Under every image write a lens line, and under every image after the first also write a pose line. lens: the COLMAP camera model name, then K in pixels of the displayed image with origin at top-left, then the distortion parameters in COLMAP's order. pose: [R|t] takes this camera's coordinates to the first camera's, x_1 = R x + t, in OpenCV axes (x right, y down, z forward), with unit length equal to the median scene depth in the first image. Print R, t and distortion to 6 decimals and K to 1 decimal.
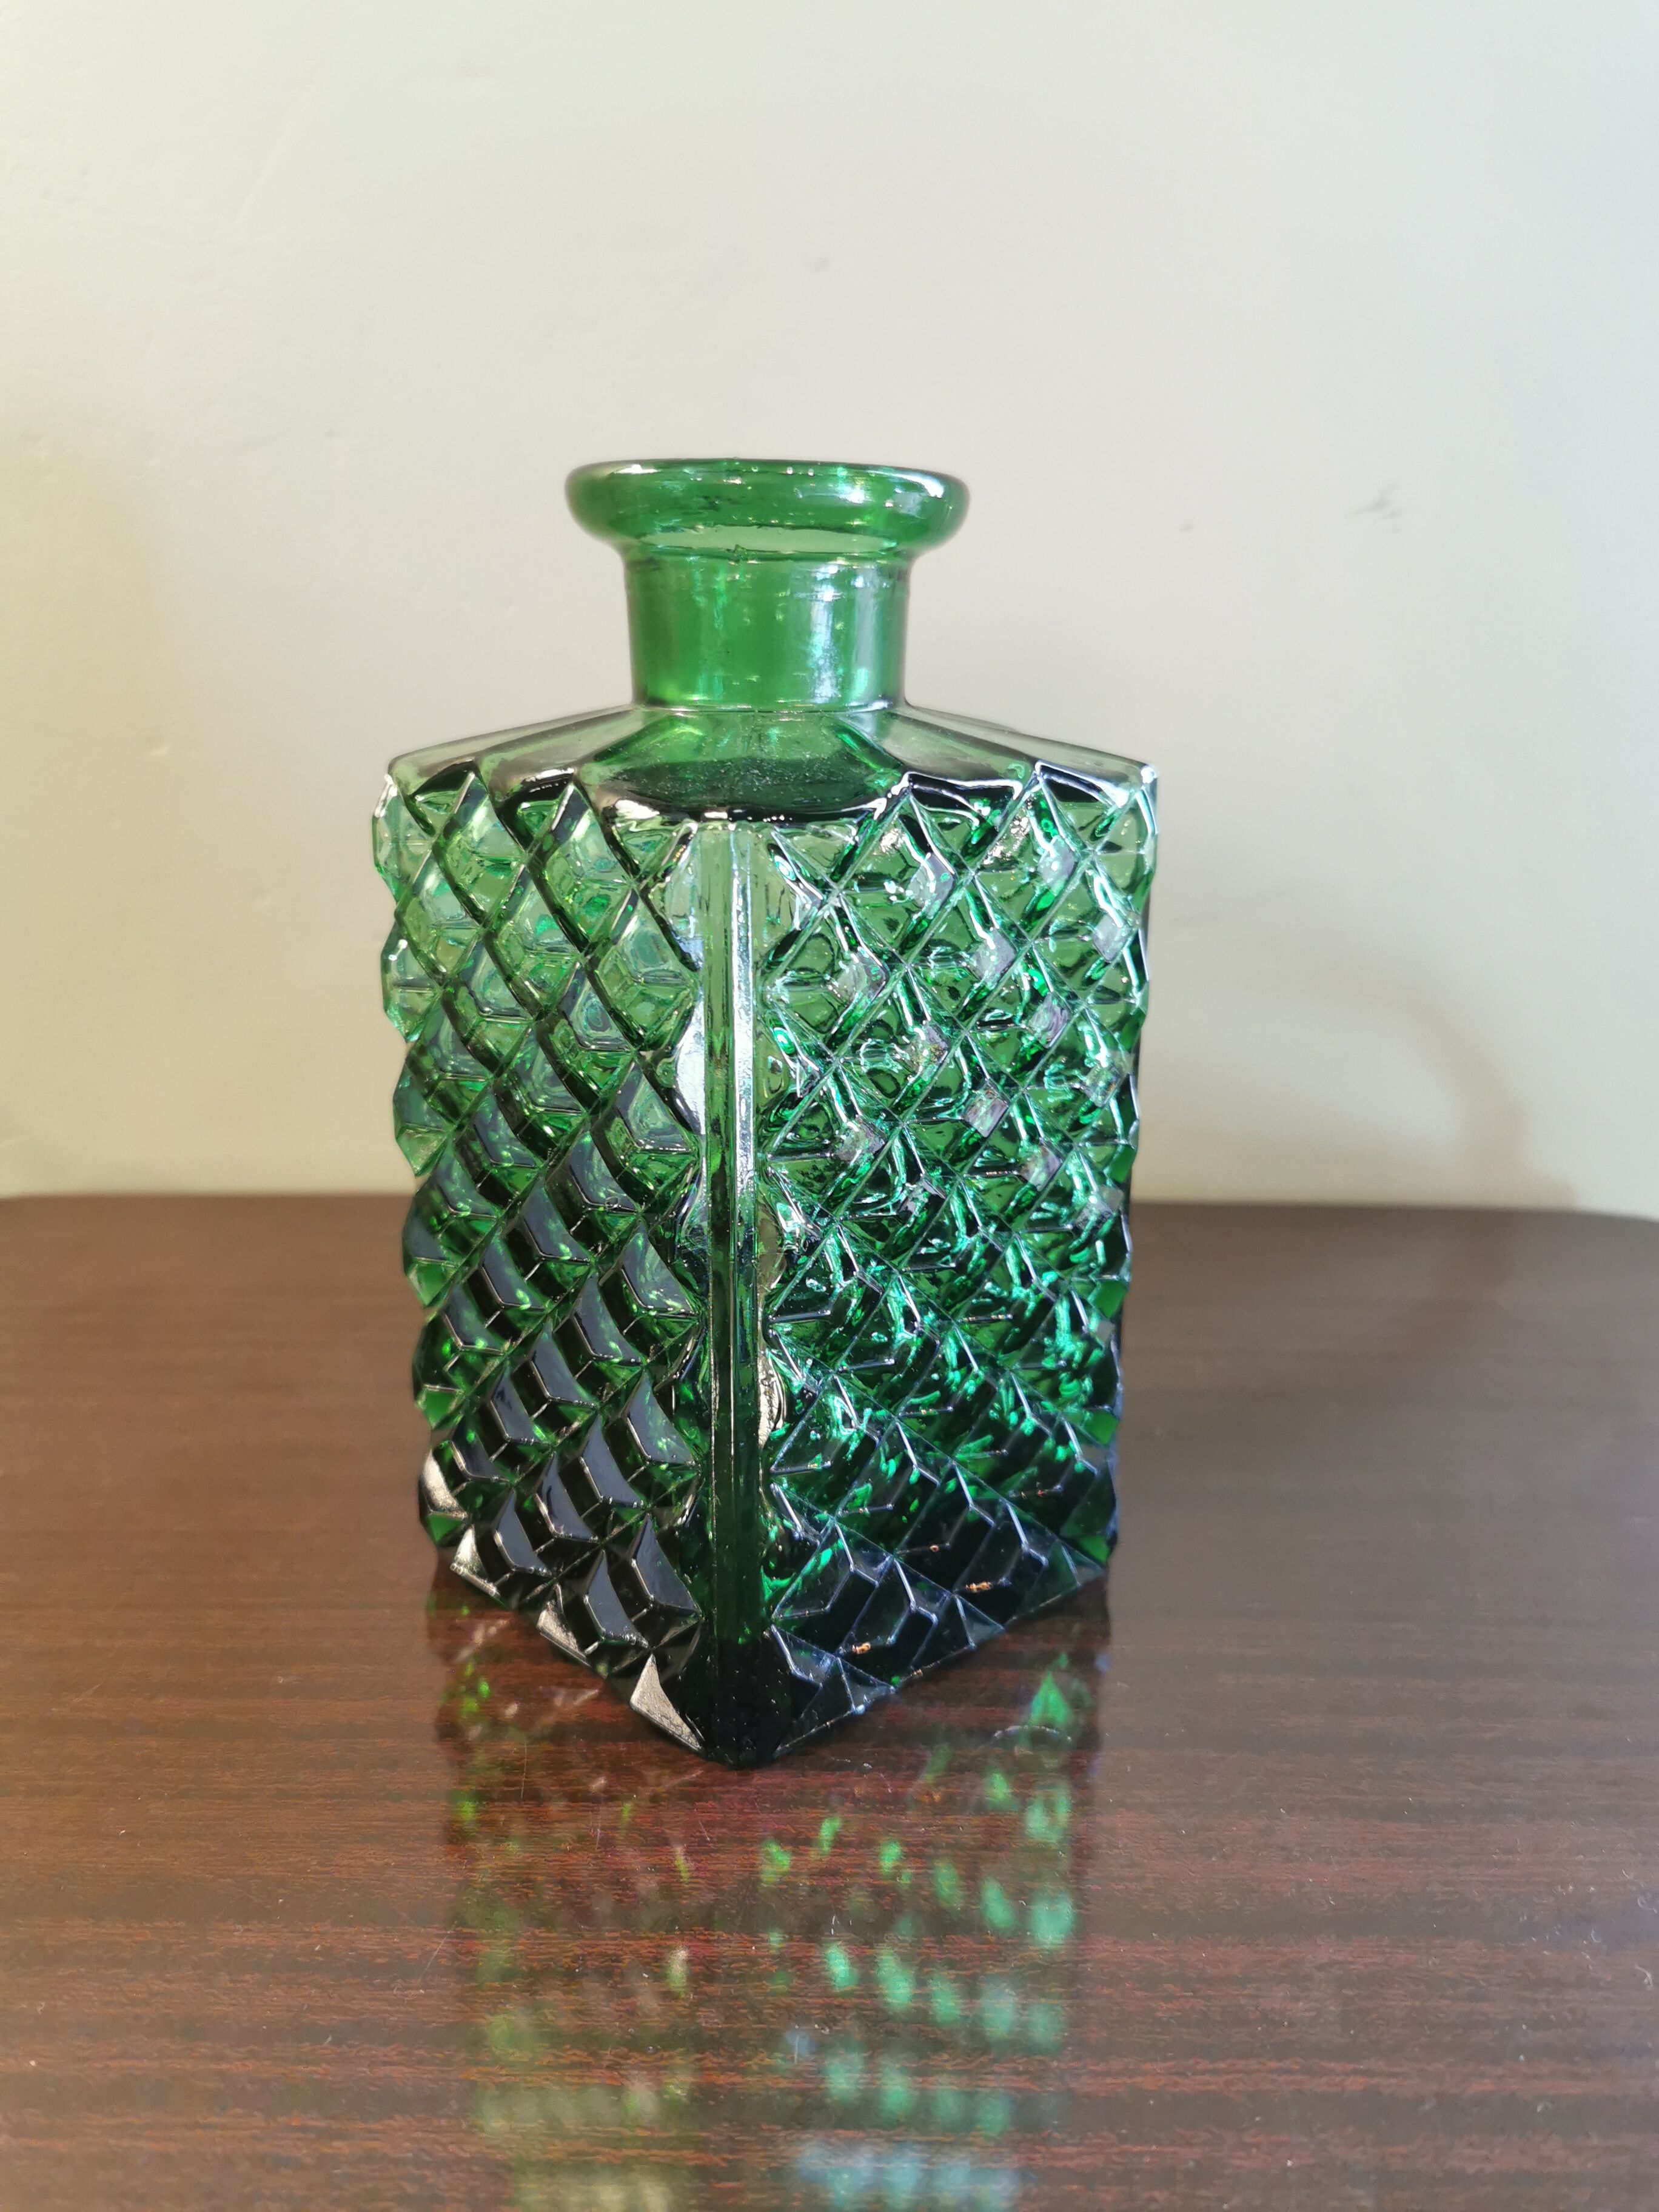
lens RADIAL K [[1767.8, 0, 829.5], [0, 1767.8, 1106.0], [0, 0, 1]] dist [-0.041783, 0.005998]
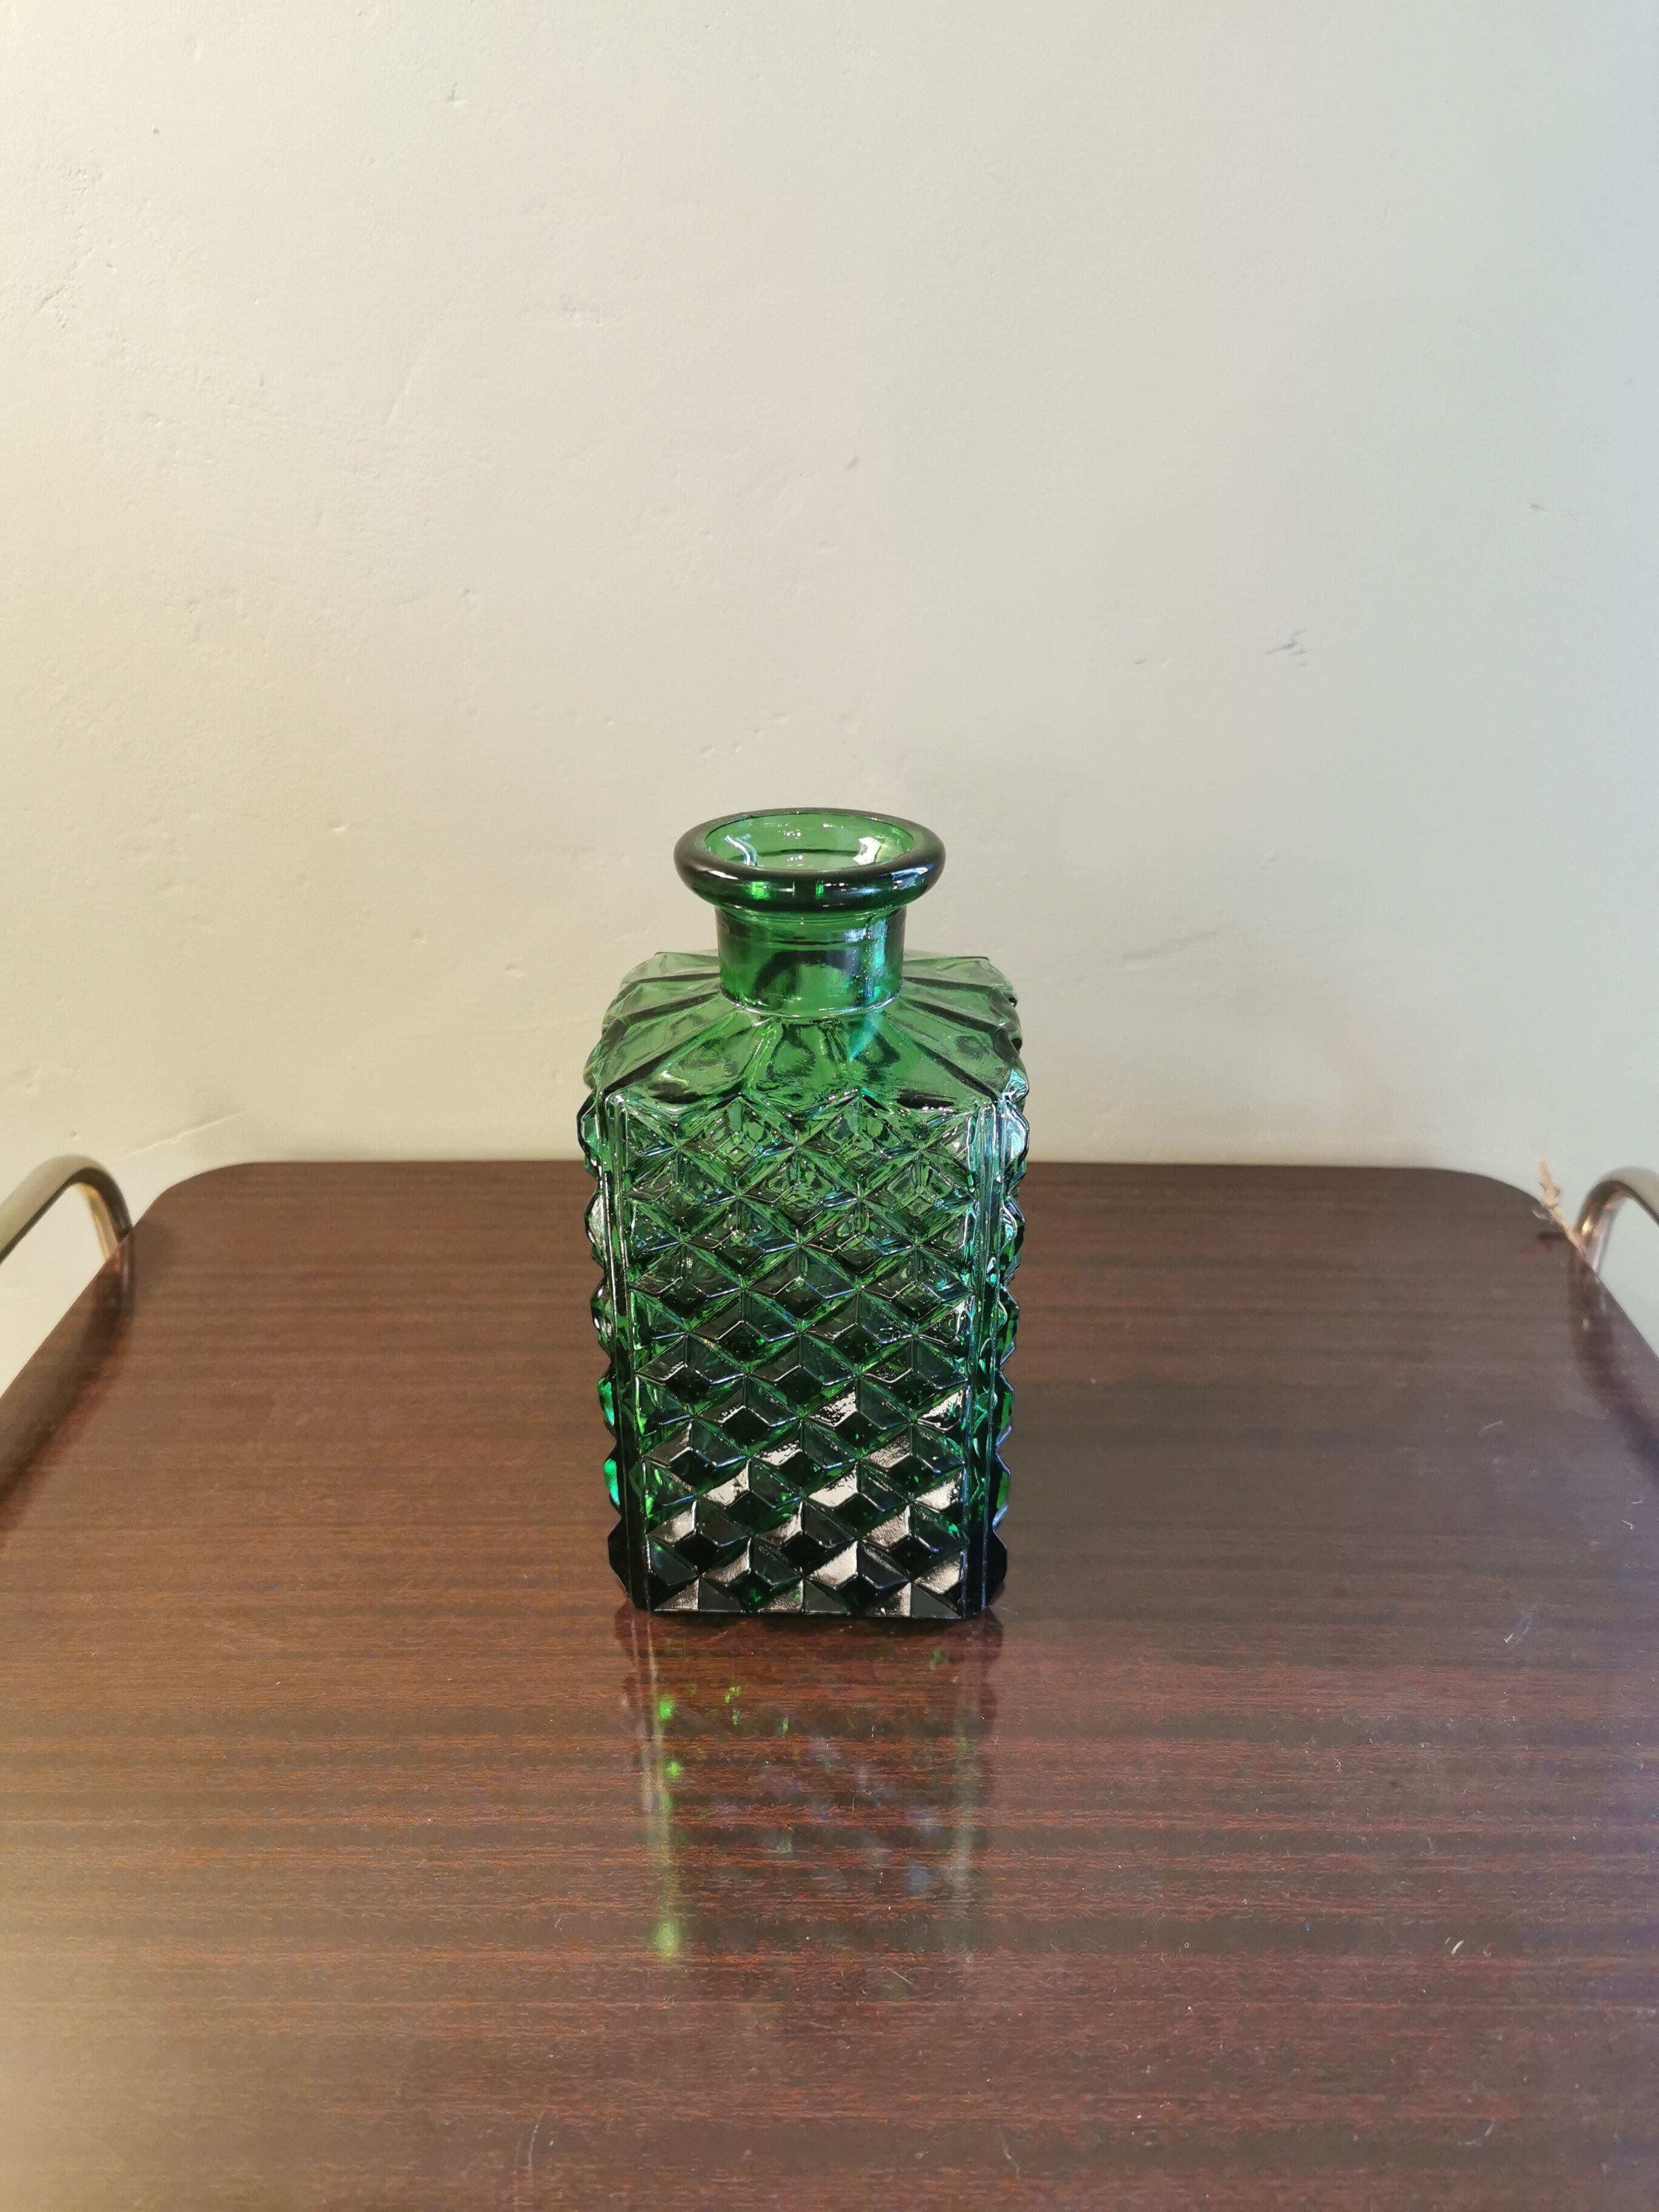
lens RADIAL K [[1719.3, 0, 844.0], [0, 1719.3, 1100.4], [0, 0, 1]] dist [0.008988, 0.005246]
pose [[0.999943, -0.009174, -0.005382, -0.011520], [0.009888, 0.988225, 0.152687, -0.430081], [0.003918, -0.152731, 0.988260, -0.617927]]
